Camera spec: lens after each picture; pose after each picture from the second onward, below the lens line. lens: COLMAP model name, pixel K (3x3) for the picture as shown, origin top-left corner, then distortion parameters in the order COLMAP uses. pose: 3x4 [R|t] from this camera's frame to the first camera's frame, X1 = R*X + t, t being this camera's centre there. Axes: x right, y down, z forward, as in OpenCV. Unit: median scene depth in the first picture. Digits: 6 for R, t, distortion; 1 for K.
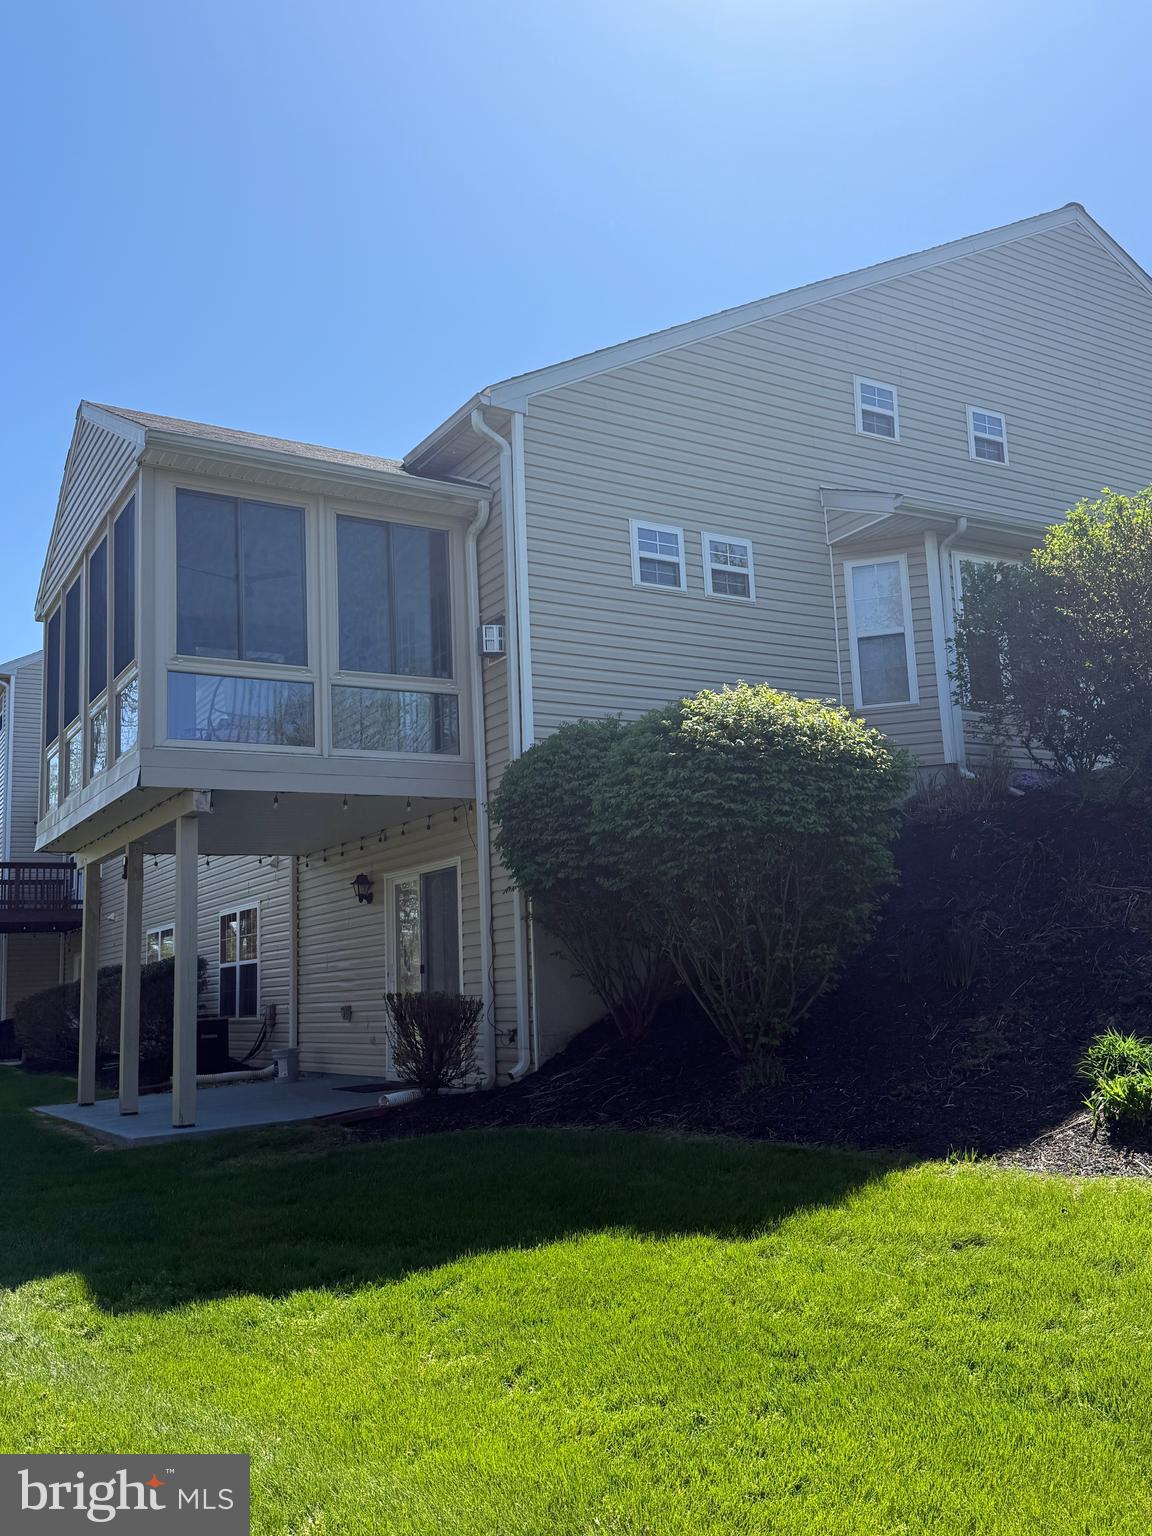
lens RADIAL K [[1304.0, 0, 575.4], [0, 1304.0, 798.9], [0, 0, 1]] dist [0.010084, -0.070029]
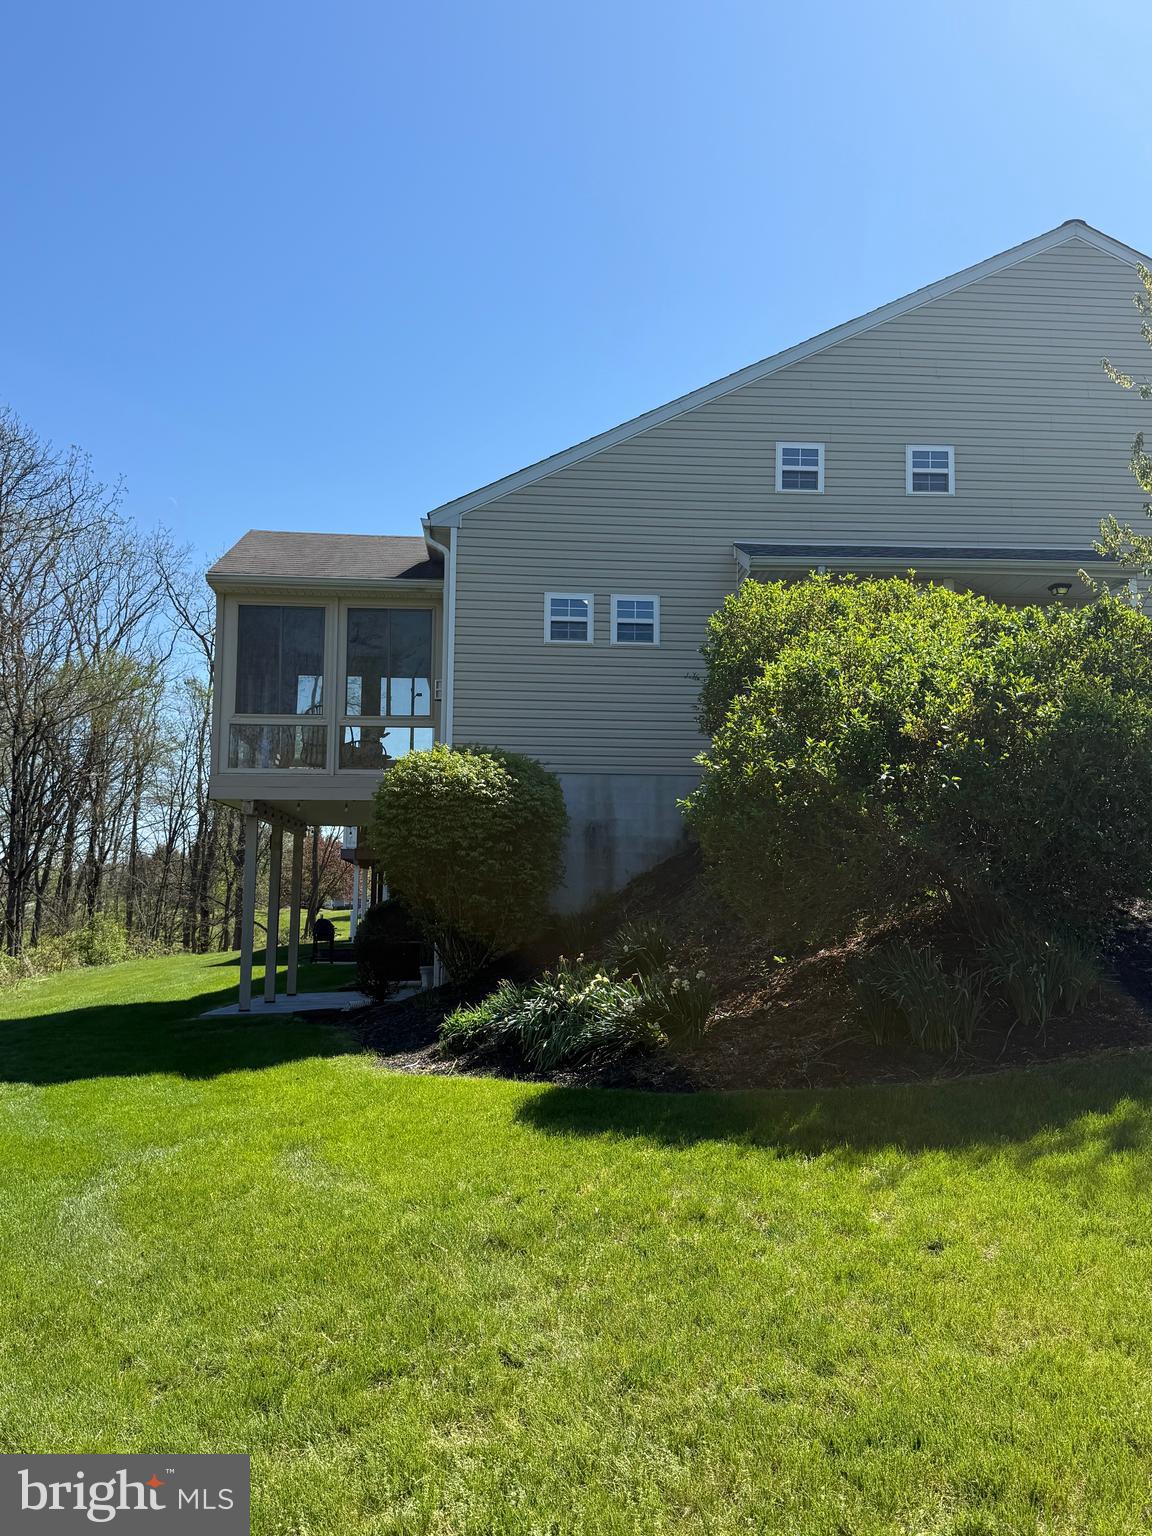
lens RADIAL K [[1293.5, 0, 576.0], [0, 1293.5, 768.0], [0, 0, 1]] dist [-0.000362, 0.001777]
pose [[0.894240, -0.005702, -0.447551, 0.646456], [0.020411, 0.999398, 0.028049, -0.068990], [0.447122, -0.034218, 0.893818, -0.177199]]
